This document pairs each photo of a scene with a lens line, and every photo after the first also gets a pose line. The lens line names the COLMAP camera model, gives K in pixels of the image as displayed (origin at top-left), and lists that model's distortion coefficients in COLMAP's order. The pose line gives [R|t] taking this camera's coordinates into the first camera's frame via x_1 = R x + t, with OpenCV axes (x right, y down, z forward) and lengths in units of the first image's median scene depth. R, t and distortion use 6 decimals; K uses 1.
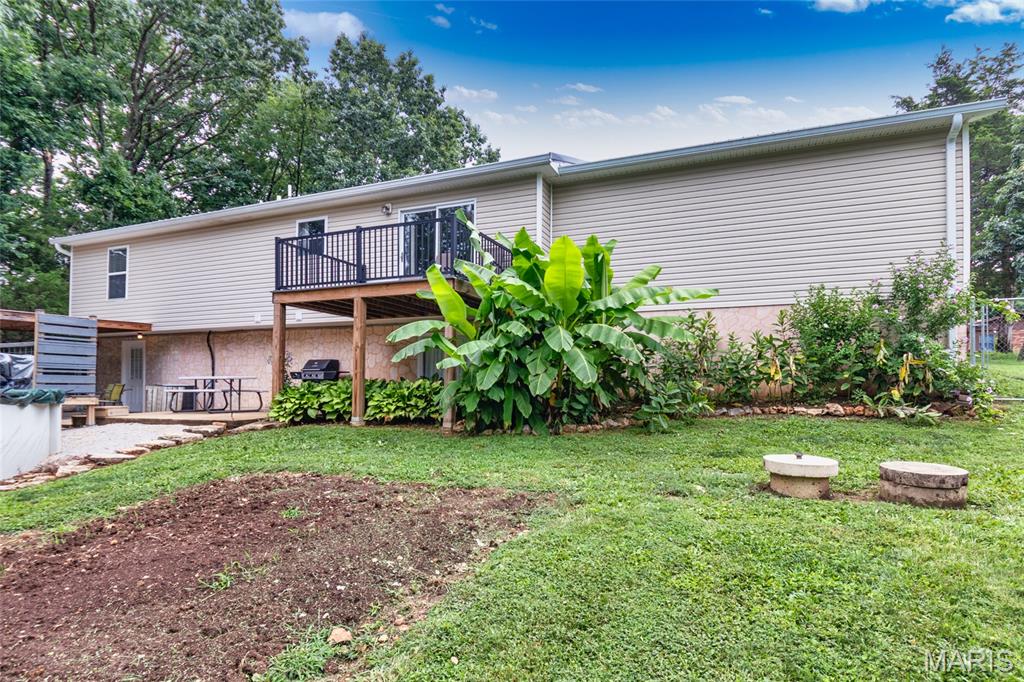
lens RADIAL K [[527.0, 0, 512.2], [0, 527.0, 366.0], [0, 0, 1]] dist [-0.000457, -0.000658]
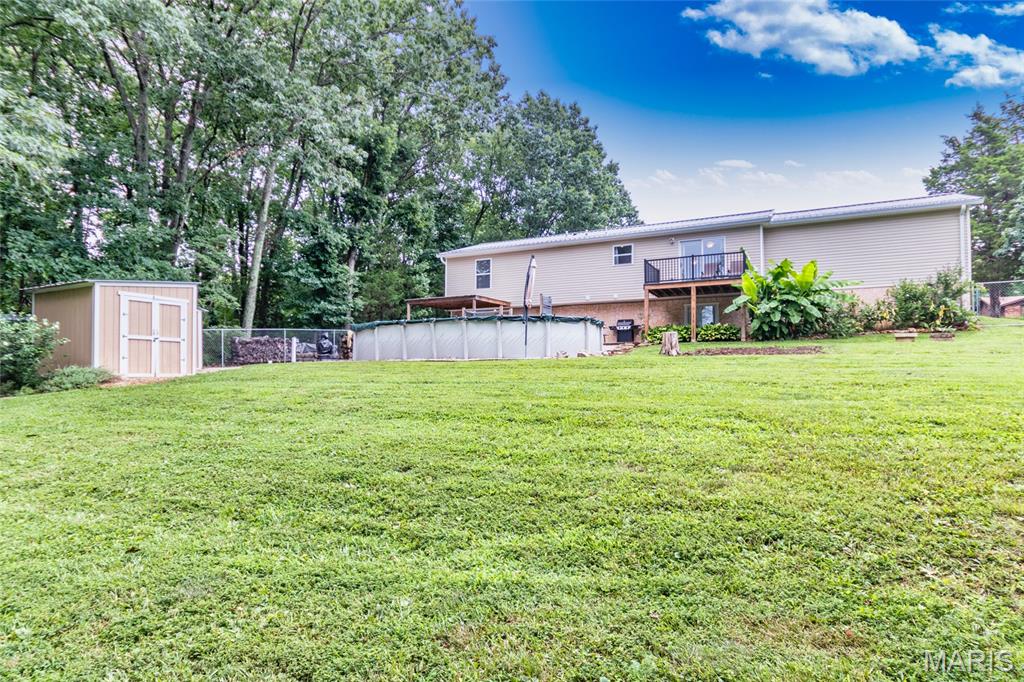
lens RADIAL K [[568.6, 0, 512.0], [0, 568.6, 343.4], [0, 0, 1]] dist [-0.002110, 0.000496]
pose [[0.999035, -0.011741, -0.042324, -1.047733], [0.010945, 0.999760, -0.018975, 0.163355], [0.042536, 0.018493, 0.998924, -1.579701]]
